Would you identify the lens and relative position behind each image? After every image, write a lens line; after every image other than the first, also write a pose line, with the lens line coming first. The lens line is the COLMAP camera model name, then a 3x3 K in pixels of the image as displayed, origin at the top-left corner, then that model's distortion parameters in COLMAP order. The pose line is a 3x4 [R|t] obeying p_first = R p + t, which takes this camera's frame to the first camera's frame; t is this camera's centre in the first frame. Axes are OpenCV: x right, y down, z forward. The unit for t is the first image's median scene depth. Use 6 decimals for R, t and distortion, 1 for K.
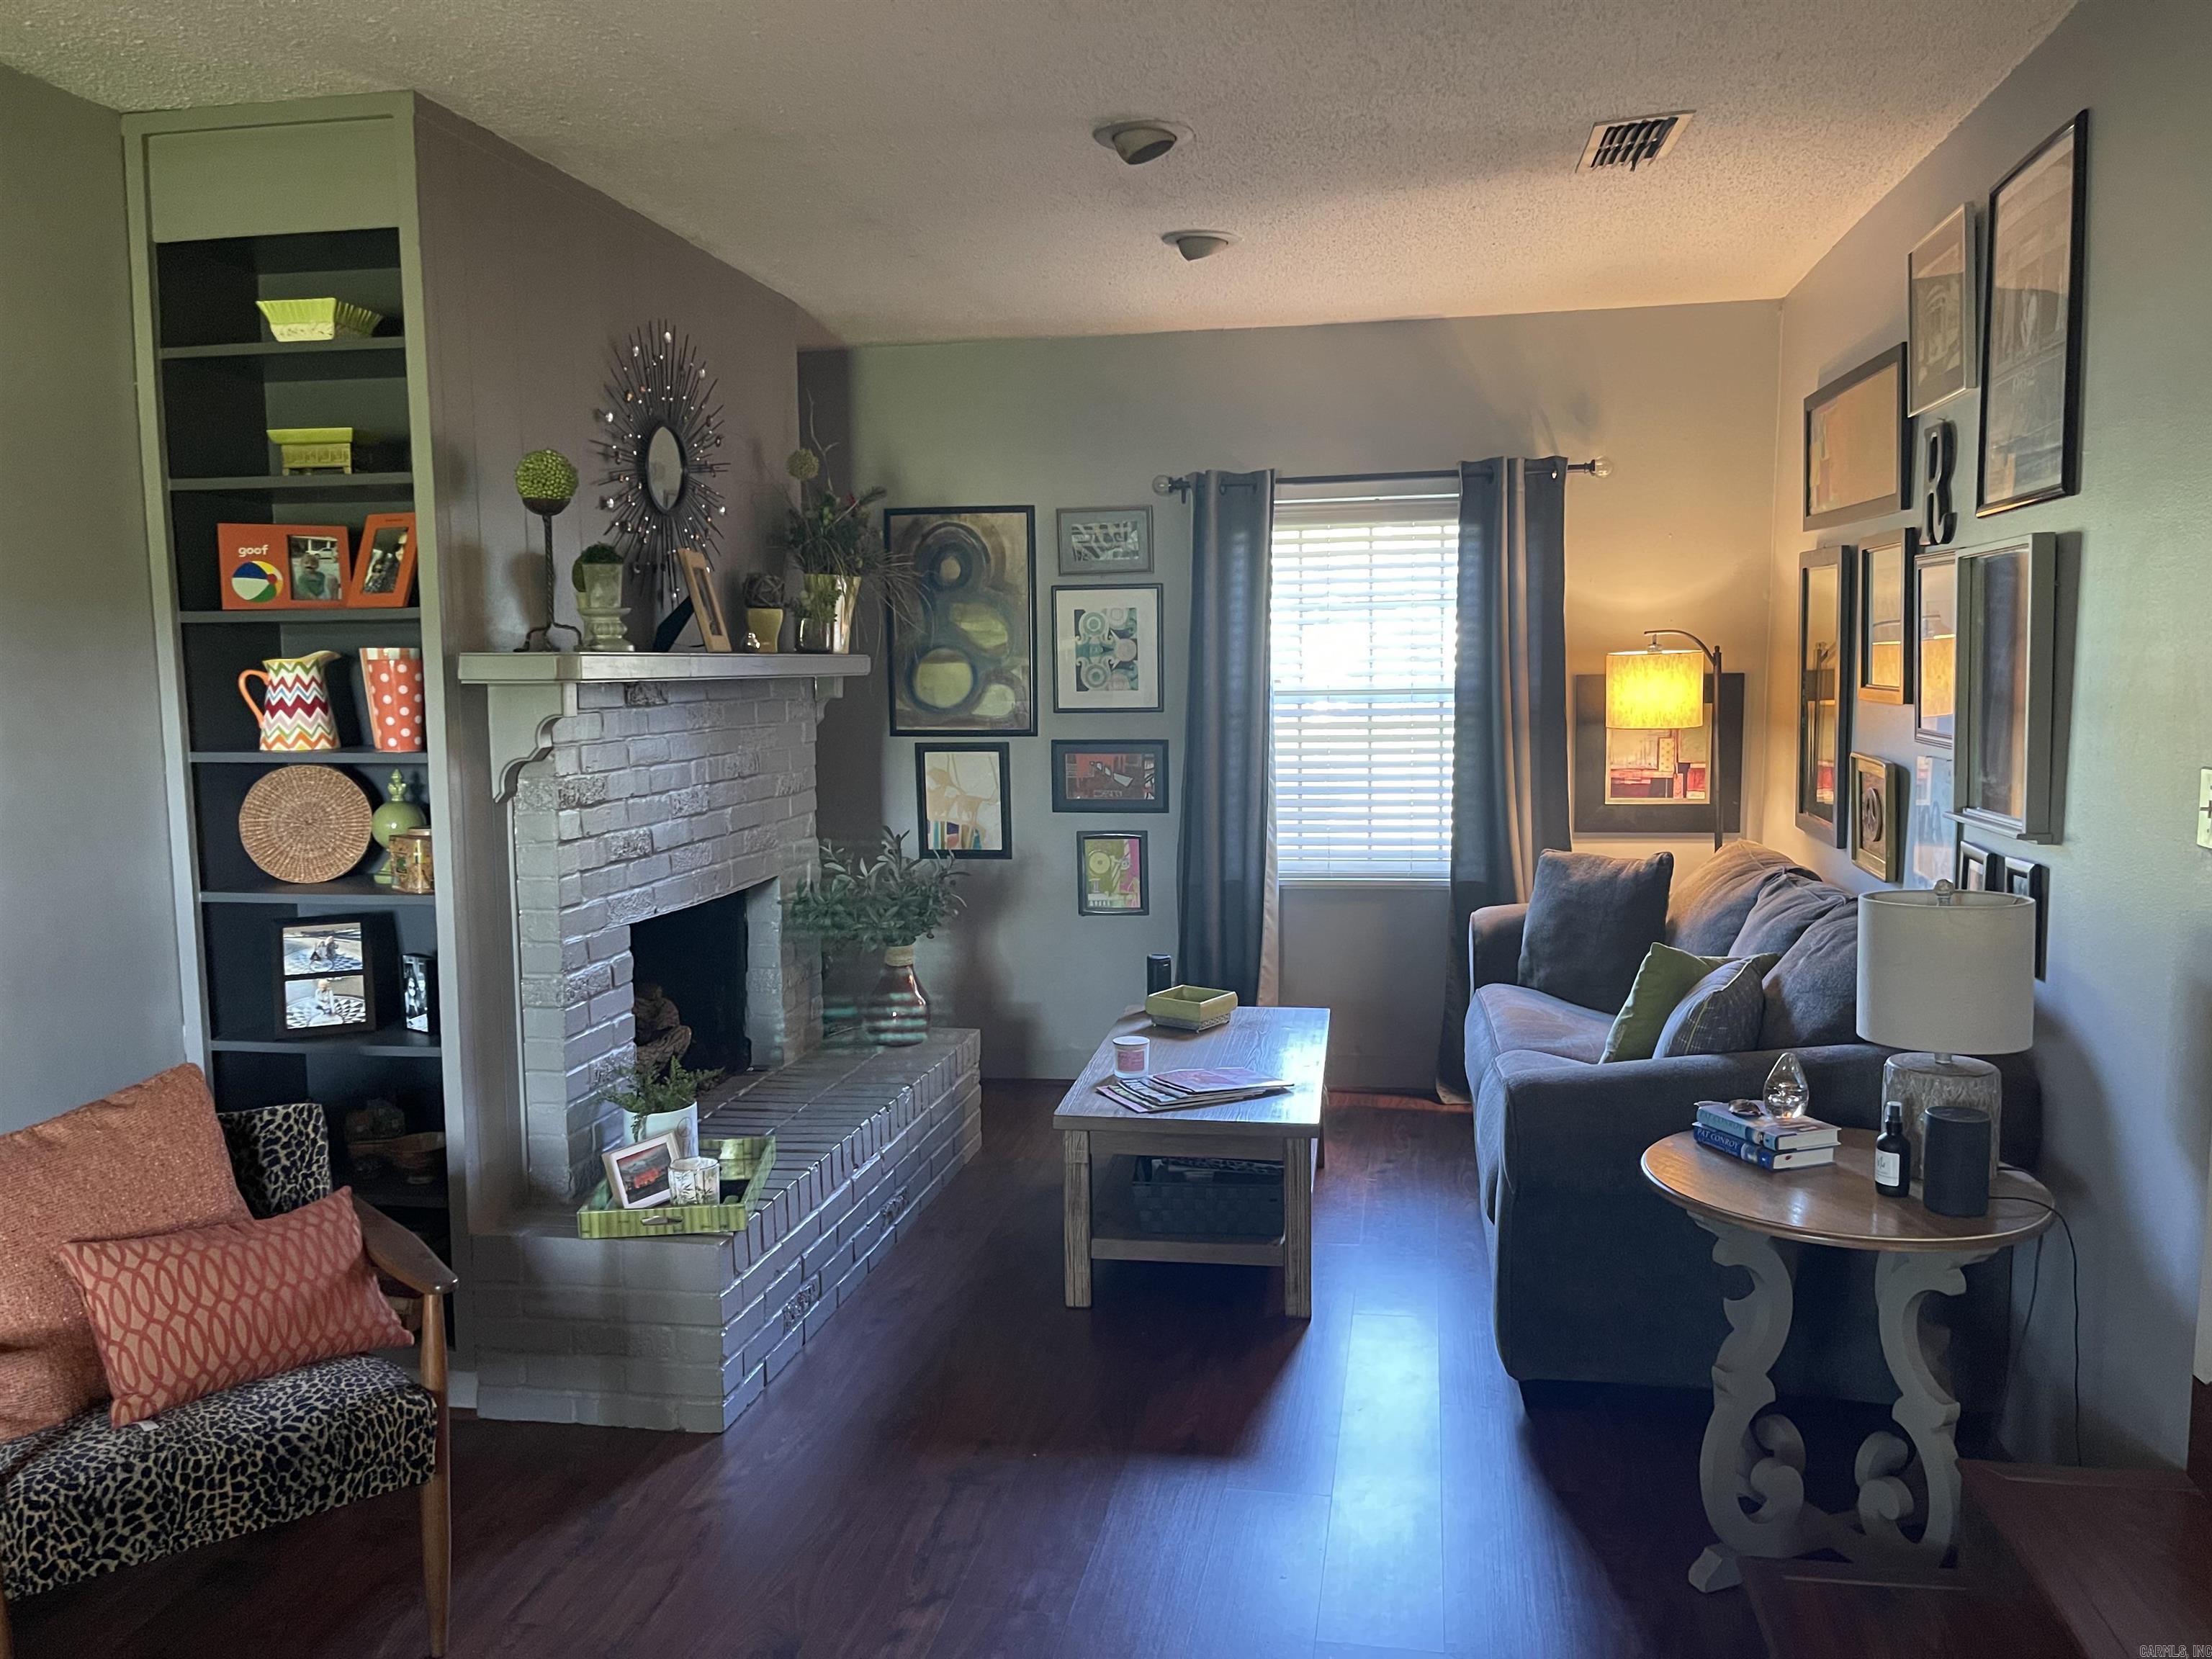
lens RADIAL K [[1668.8, 0, 1111.0], [0, 1668.8, 825.1], [0, 0, 1]] dist [0.033742, -0.028001]
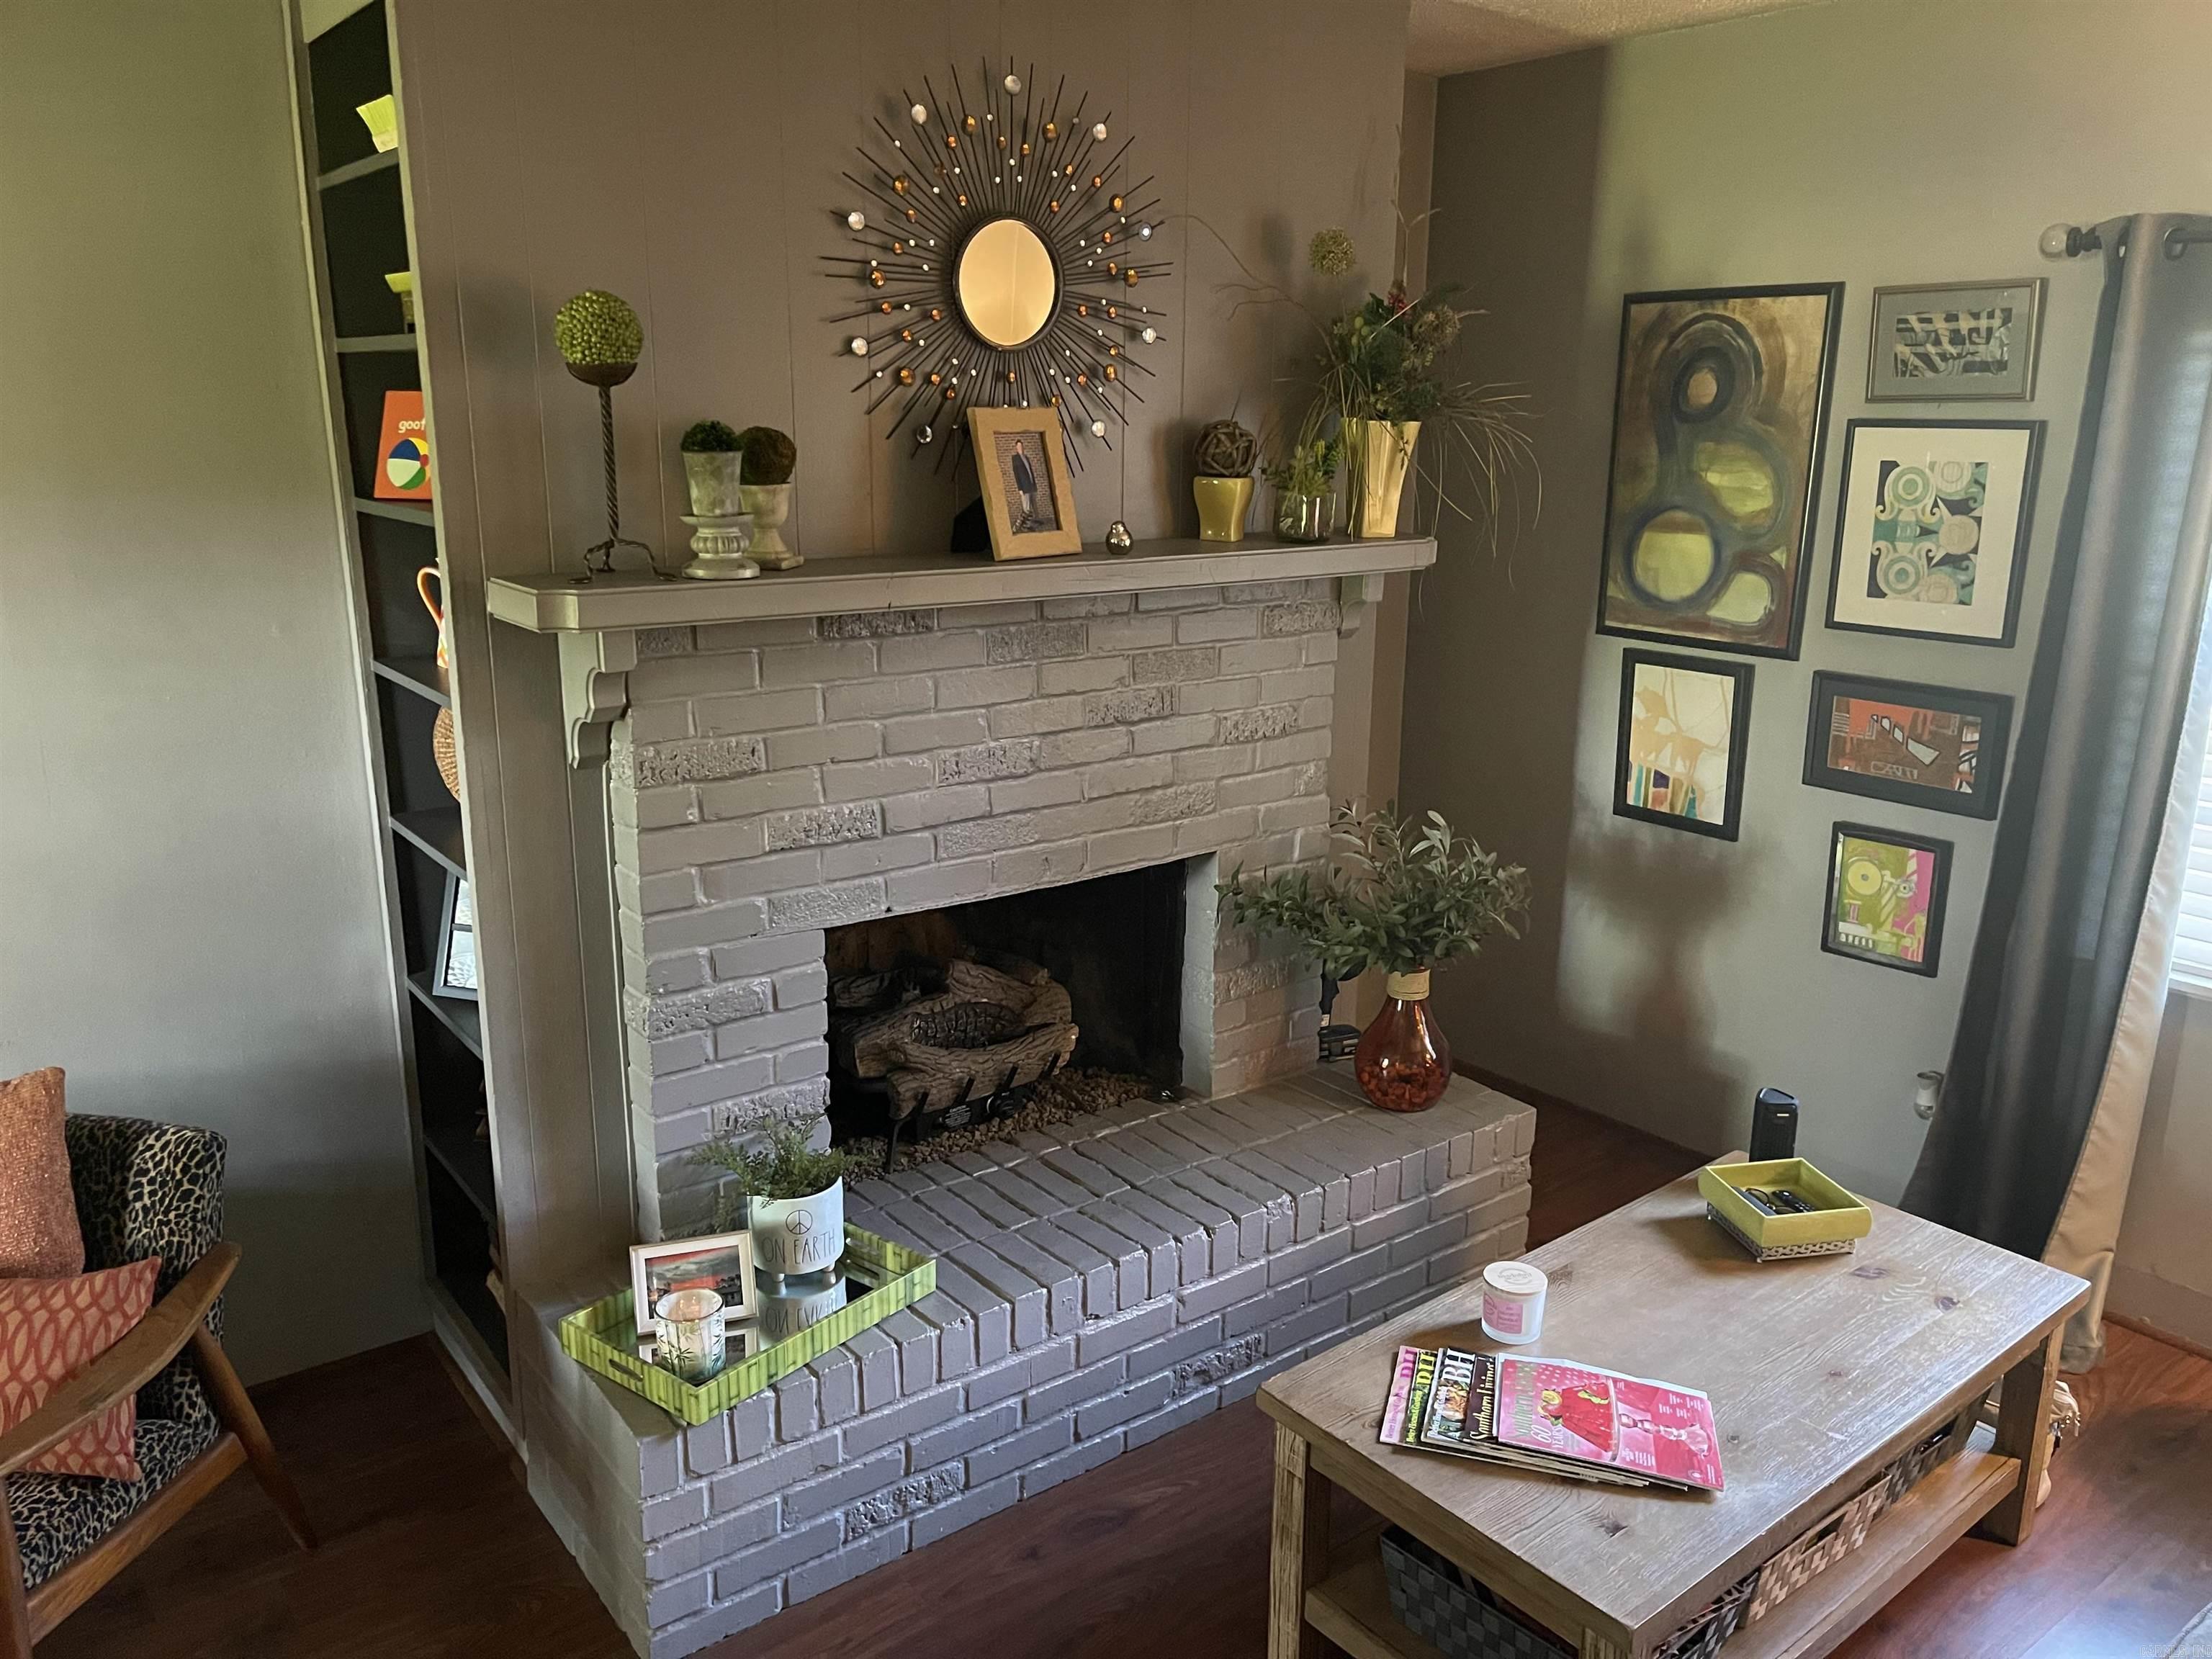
lens RADIAL K [[1668.8, 0, 1108.0], [0, 1668.8, 828.6], [0, 0, 1]] dist [0.033742, -0.028001]
pose [[0.739398, 0.184096, -0.647610, 0.186986], [-0.081643, 0.979308, 0.185174, -0.088071], [0.668300, -0.084045, 0.739129, 0.352516]]
